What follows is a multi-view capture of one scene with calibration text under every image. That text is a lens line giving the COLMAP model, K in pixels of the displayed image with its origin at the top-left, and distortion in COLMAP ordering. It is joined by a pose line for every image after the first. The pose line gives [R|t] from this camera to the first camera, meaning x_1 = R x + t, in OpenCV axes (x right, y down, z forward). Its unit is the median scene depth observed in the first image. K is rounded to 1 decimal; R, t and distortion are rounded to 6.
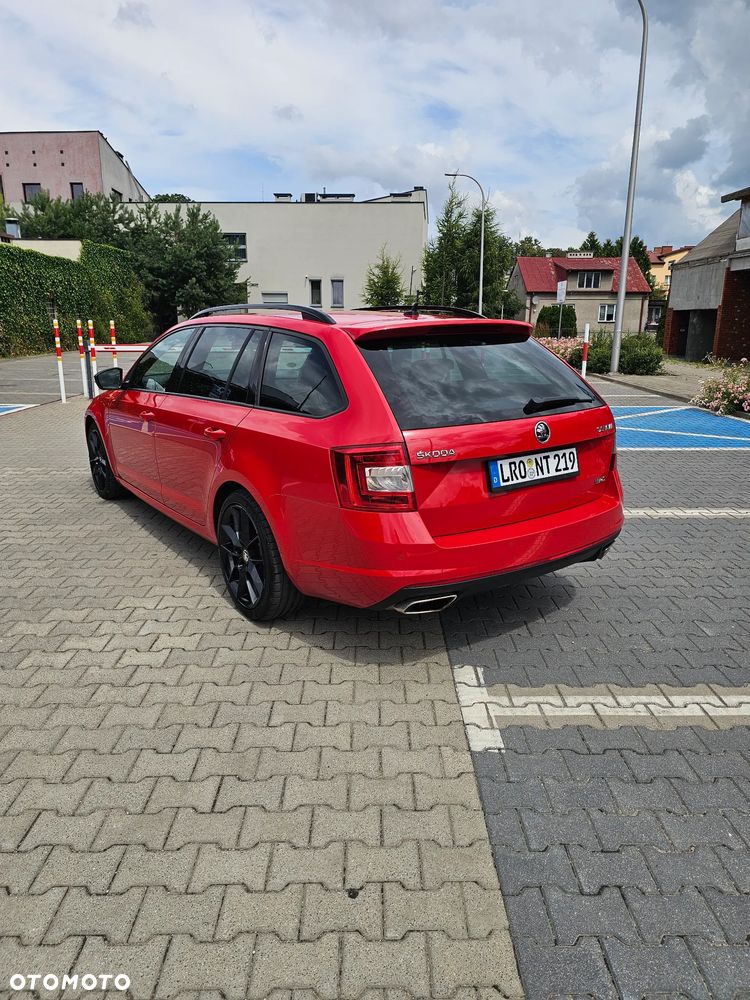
lens RADIAL K [[662.4, 0, 379.1], [0, 662.4, 496.3], [0, 0, 1]] dist [0.056975, -0.050328]
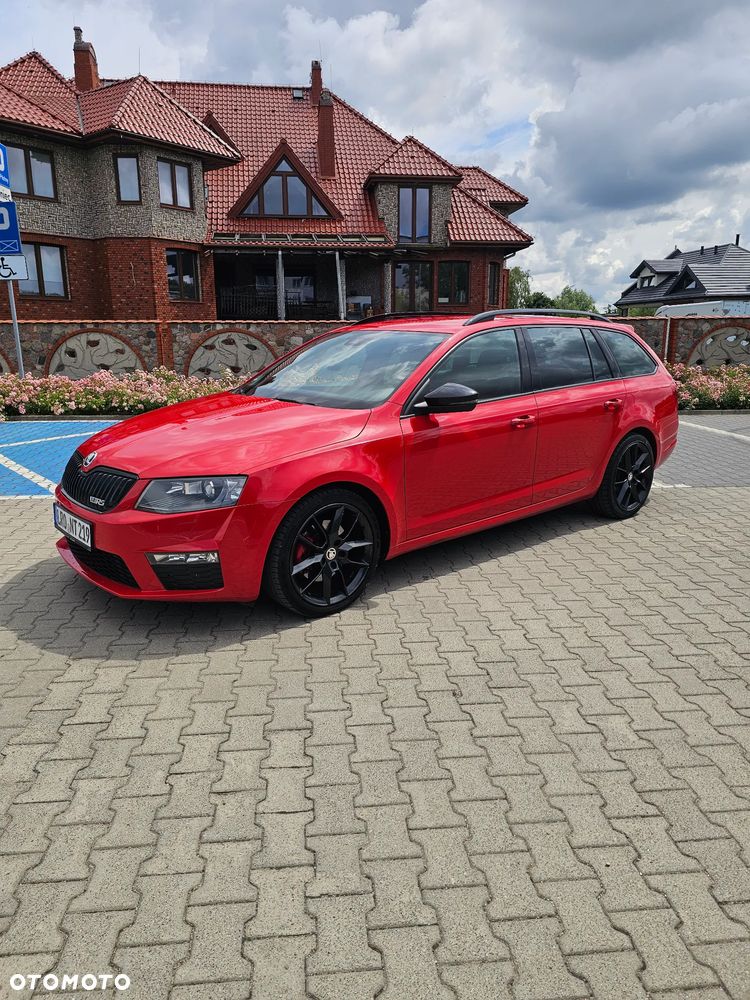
lens RADIAL K [[661.5, 0, 372.6], [0, 661.5, 487.3], [0, 0, 1]] dist [0.060792, -0.053623]
pose [[-0.078767, -0.227186, 0.970661, -1.571811], [0.254462, 0.936849, 0.239922, -0.387010], [-0.963870, 0.265894, -0.015982, 1.530861]]
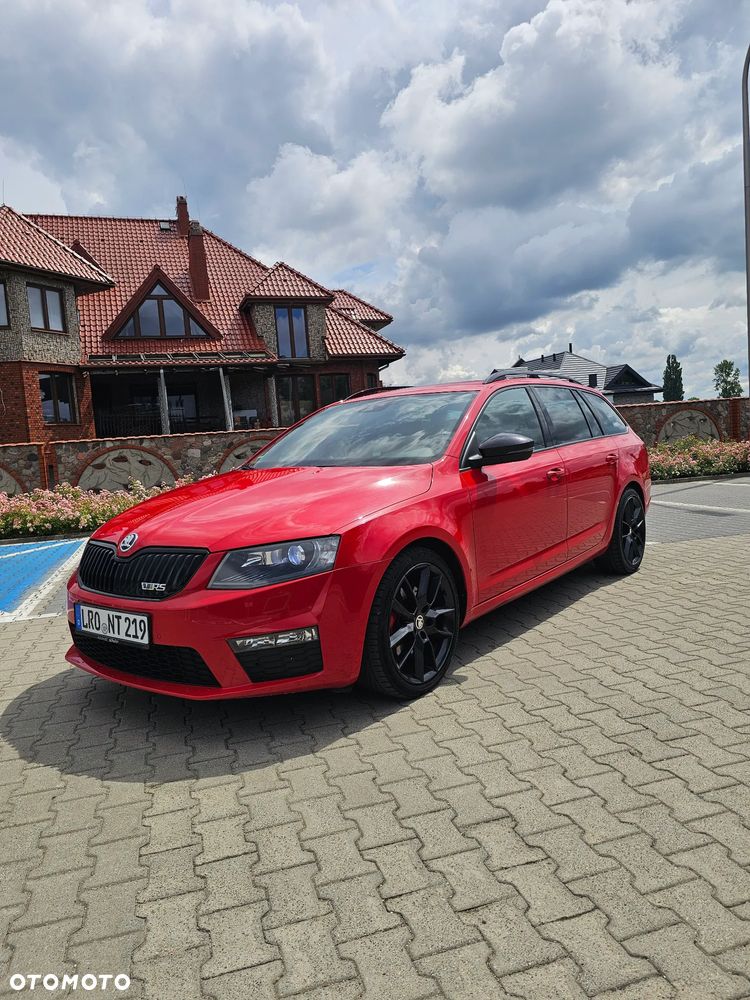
lens RADIAL K [[662.4, 0, 369.9], [0, 662.4, 499.1], [0, 0, 1]] dist [0.056730, -0.052081]
pose [[-0.268174, -0.063762, 0.961258, -1.449553], [0.308474, 0.939588, 0.148384, -0.376087], [-0.912648, 0.336316, -0.232304, 1.797580]]
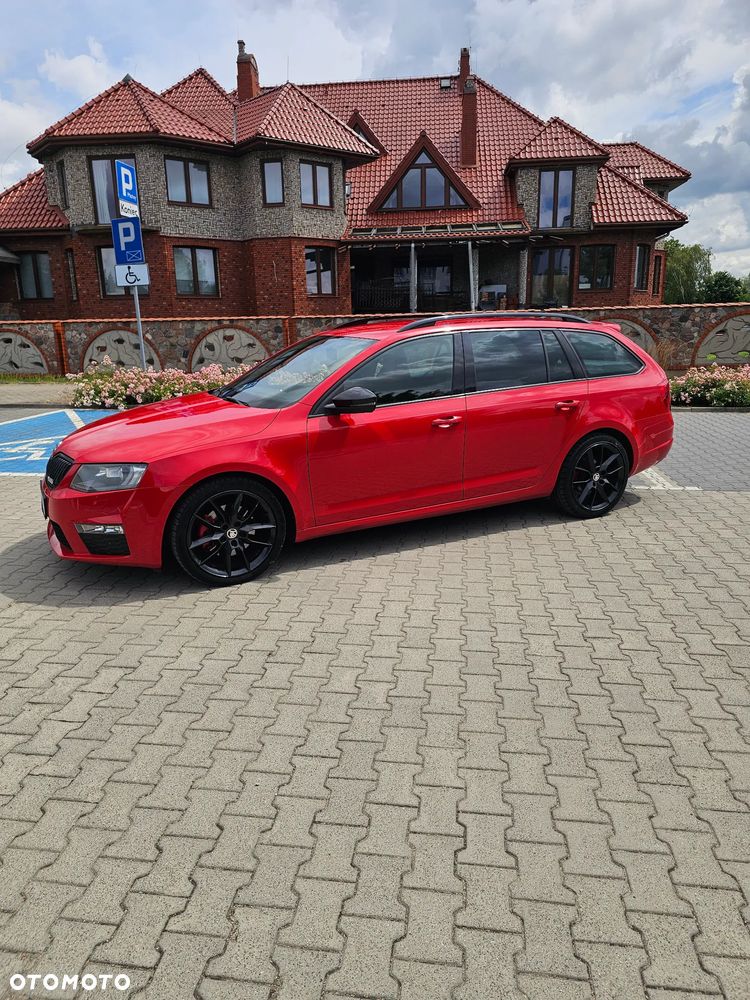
lens RADIAL K [[662.4, 0, 384.3], [0, 662.4, 490.3], [0, 0, 1]] dist [0.057222, -0.050825]
pose [[0.146182, -0.246748, 0.957991, -1.682038], [0.267101, 0.942272, 0.201942, -0.310199], [-0.952517, 0.226360, 0.203649, 1.110874]]
